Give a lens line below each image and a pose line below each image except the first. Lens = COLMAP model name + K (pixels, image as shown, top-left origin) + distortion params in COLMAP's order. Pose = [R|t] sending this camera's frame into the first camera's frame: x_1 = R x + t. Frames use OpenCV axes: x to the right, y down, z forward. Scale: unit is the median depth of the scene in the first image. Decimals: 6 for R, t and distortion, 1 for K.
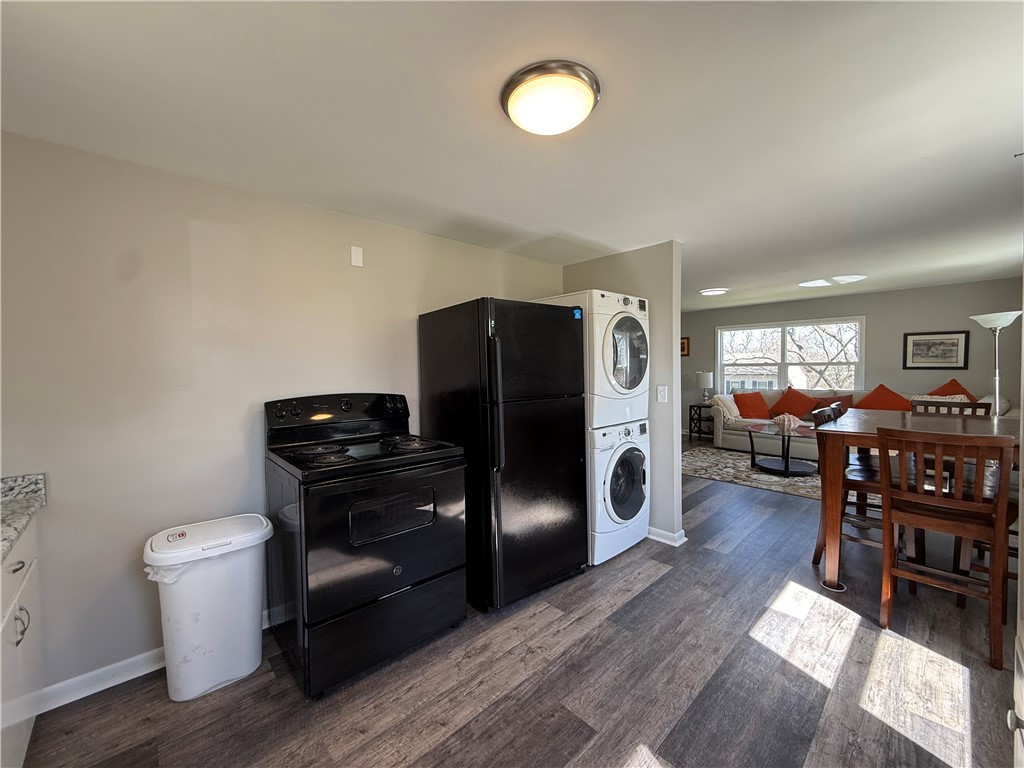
lens RADIAL K [[406.1, 0, 508.5], [0, 406.1, 383.4], [0, 0, 1]] dist [-0.003490, -0.000176]
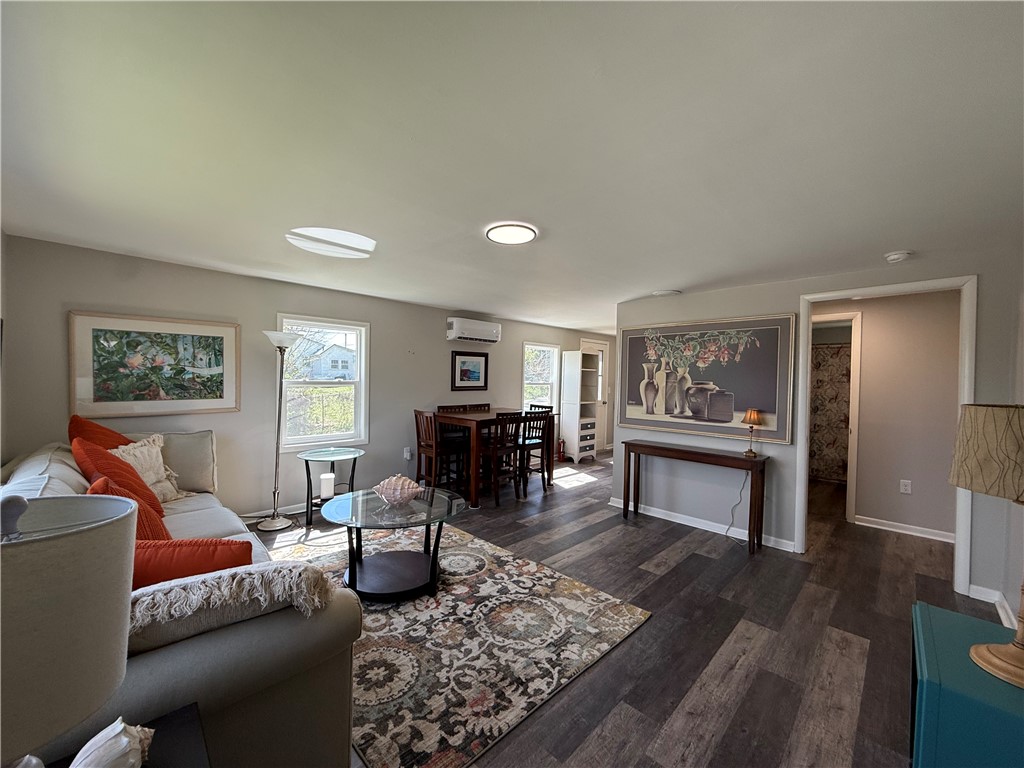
lens RADIAL K [[406.1, 0, 509.3], [0, 406.1, 383.7], [0, 0, 1]] dist [-0.003490, -0.000176]
pose [[-0.998819, -0.000991, -0.048582, 0.713527], [-0.003757, 0.998374, 0.056887, -0.106761], [0.048447, 0.057002, -0.997198, 1.985120]]
